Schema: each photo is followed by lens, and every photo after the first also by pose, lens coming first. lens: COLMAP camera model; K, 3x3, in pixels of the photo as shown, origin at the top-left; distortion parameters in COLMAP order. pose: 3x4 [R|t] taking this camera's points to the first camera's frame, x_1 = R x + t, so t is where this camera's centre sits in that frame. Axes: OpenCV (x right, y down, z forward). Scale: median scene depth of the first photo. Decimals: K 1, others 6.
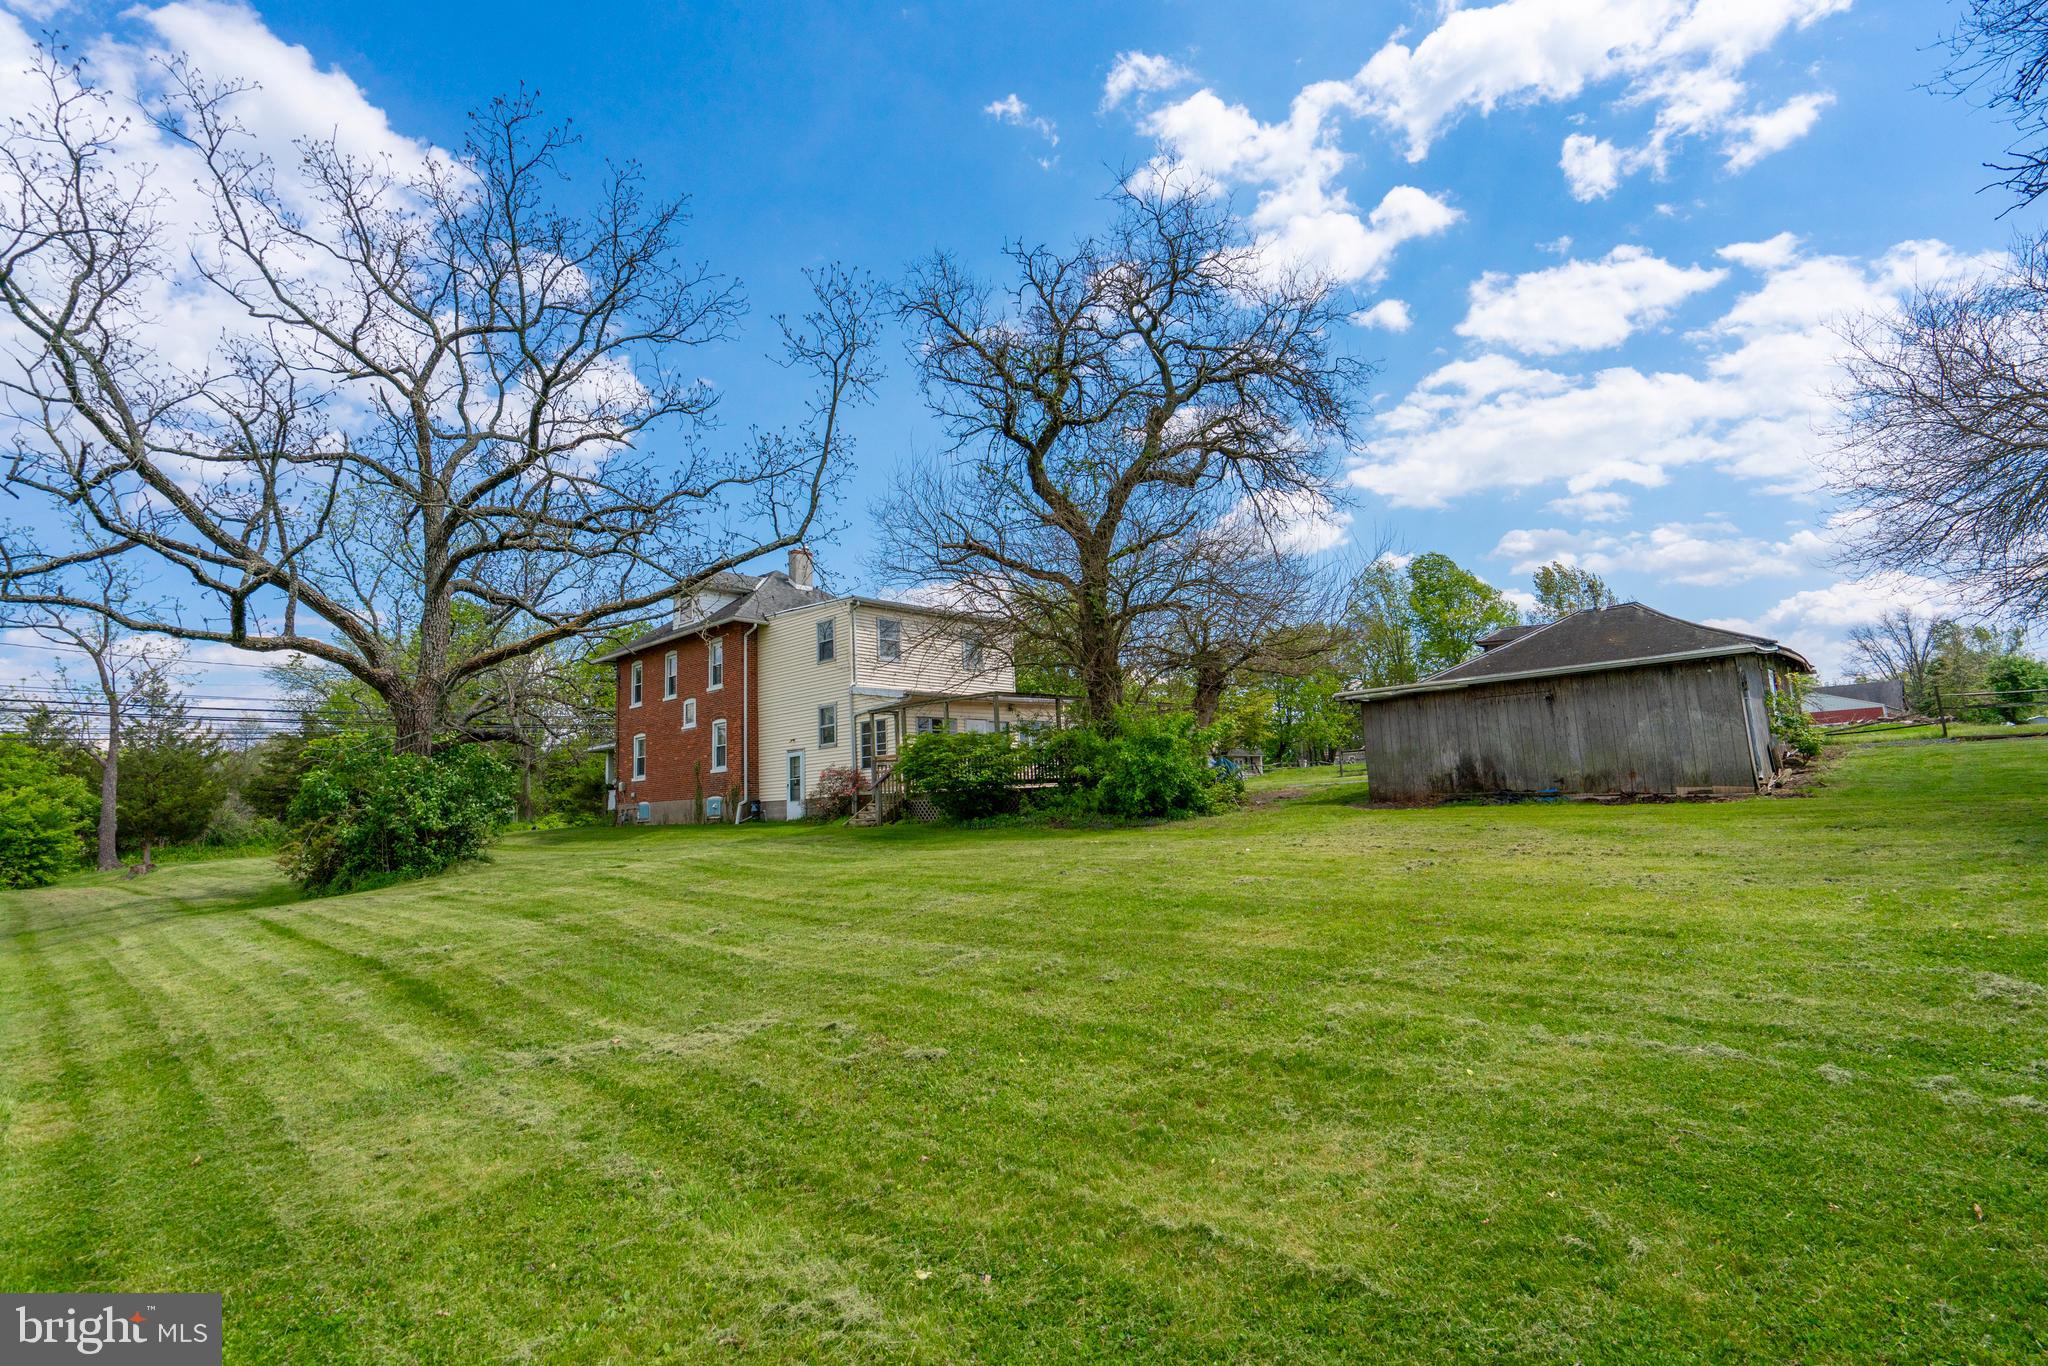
lens RADIAL K [[943.3, 0, 1018.9], [0, 943.3, 680.4], [0, 0, 1]] dist [-0.005382, 0.004506]
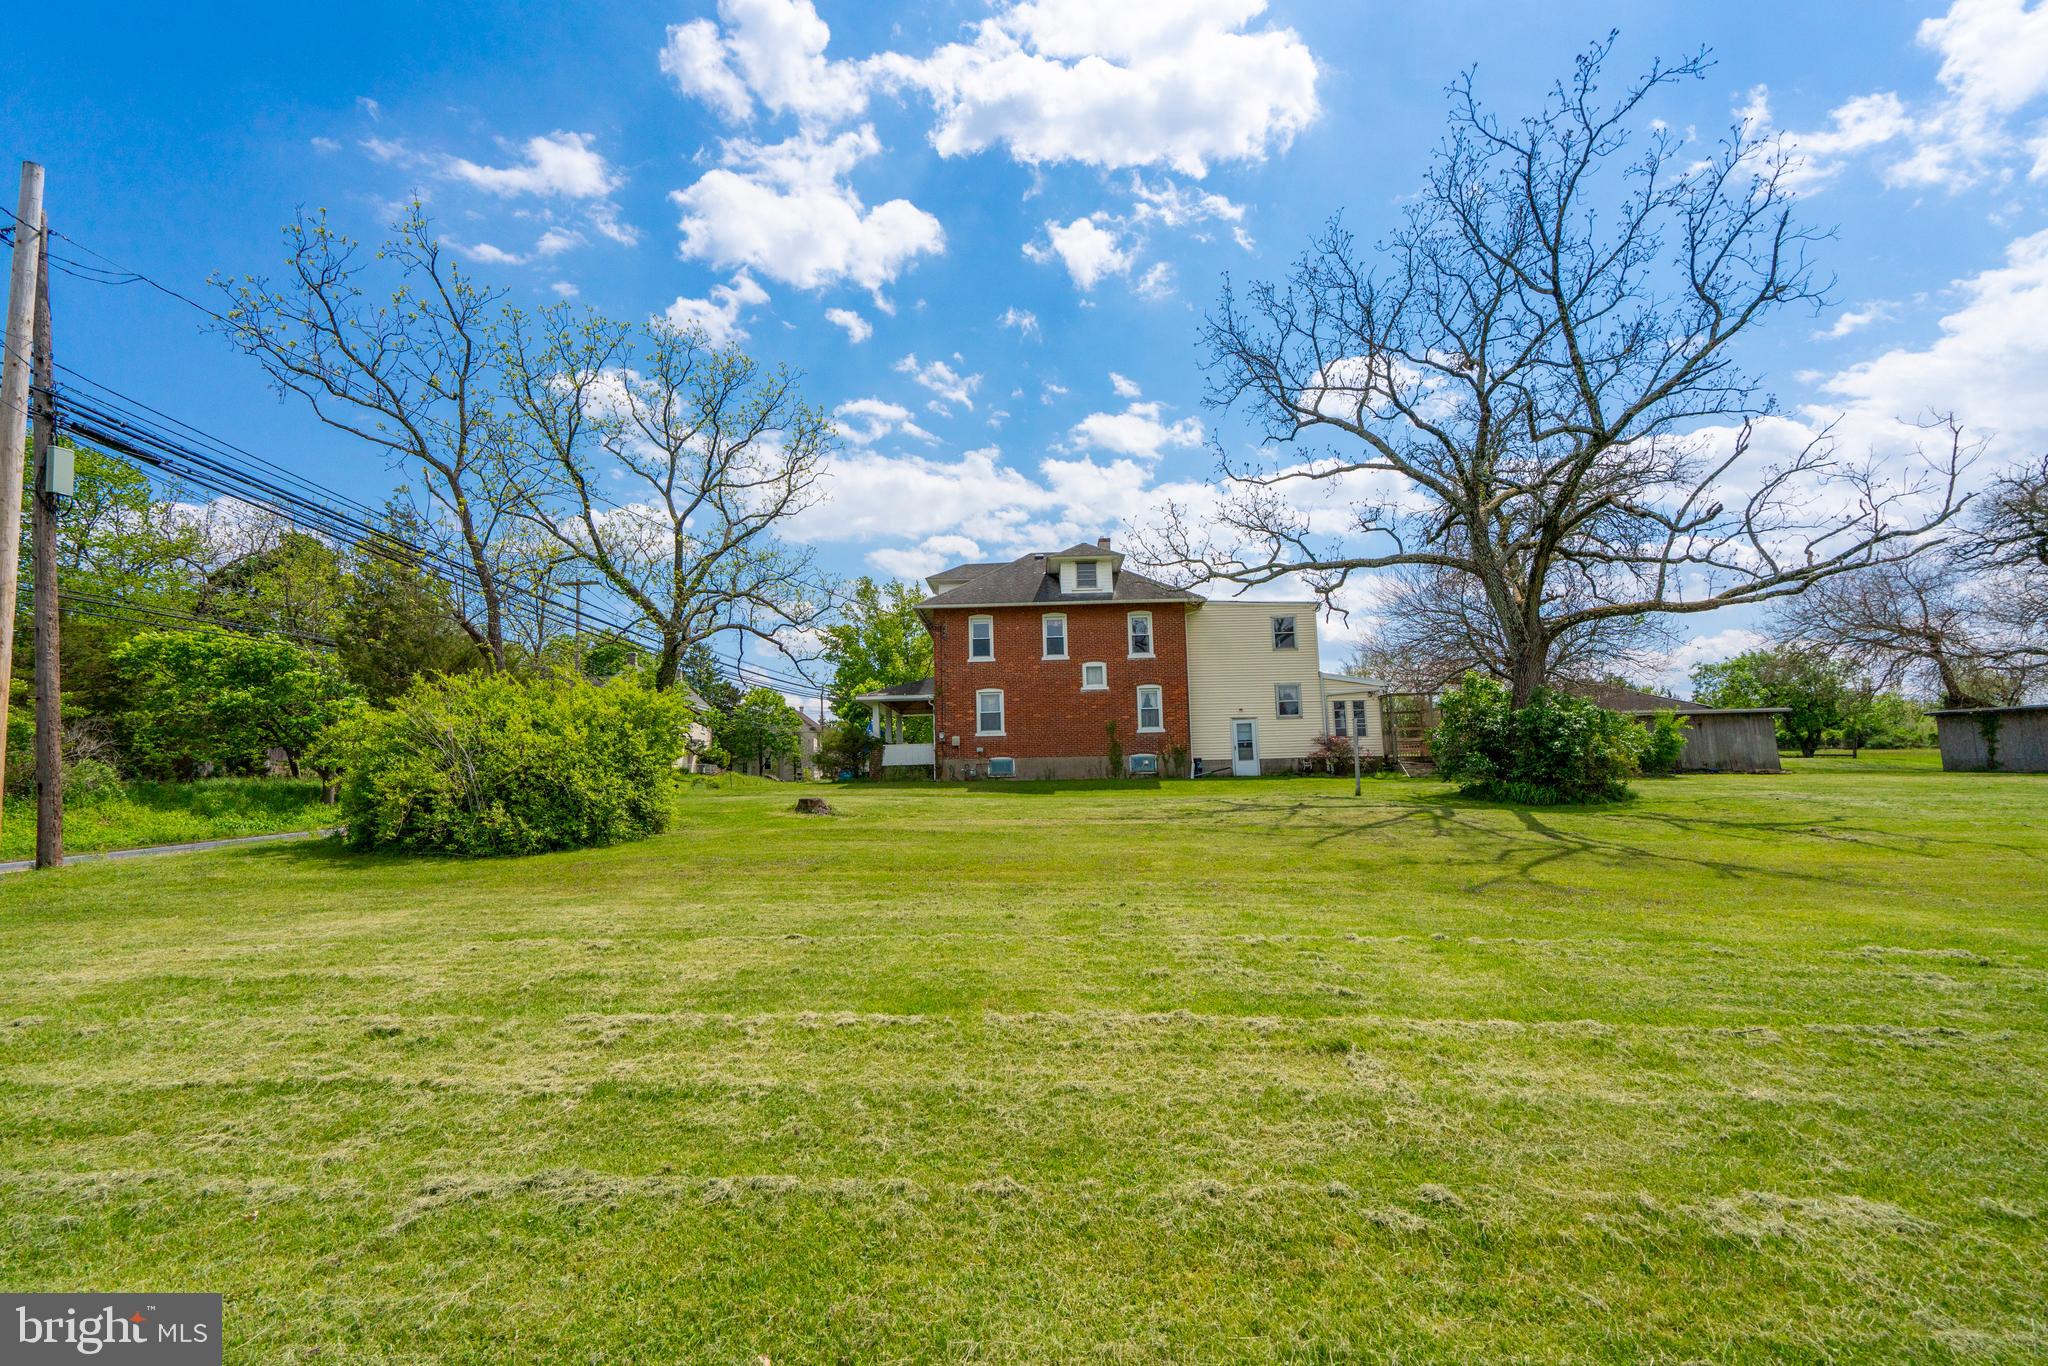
lens RADIAL K [[943.3, 0, 972.3], [0, 943.3, 690.3], [0, 0, 1]] dist [-0.005382, 0.004506]
pose [[0.738559, 0.110936, 0.665000, -1.679599], [-0.096723, 0.993601, -0.058331, 0.184267], [-0.667215, -0.021240, 0.744562, 0.436097]]
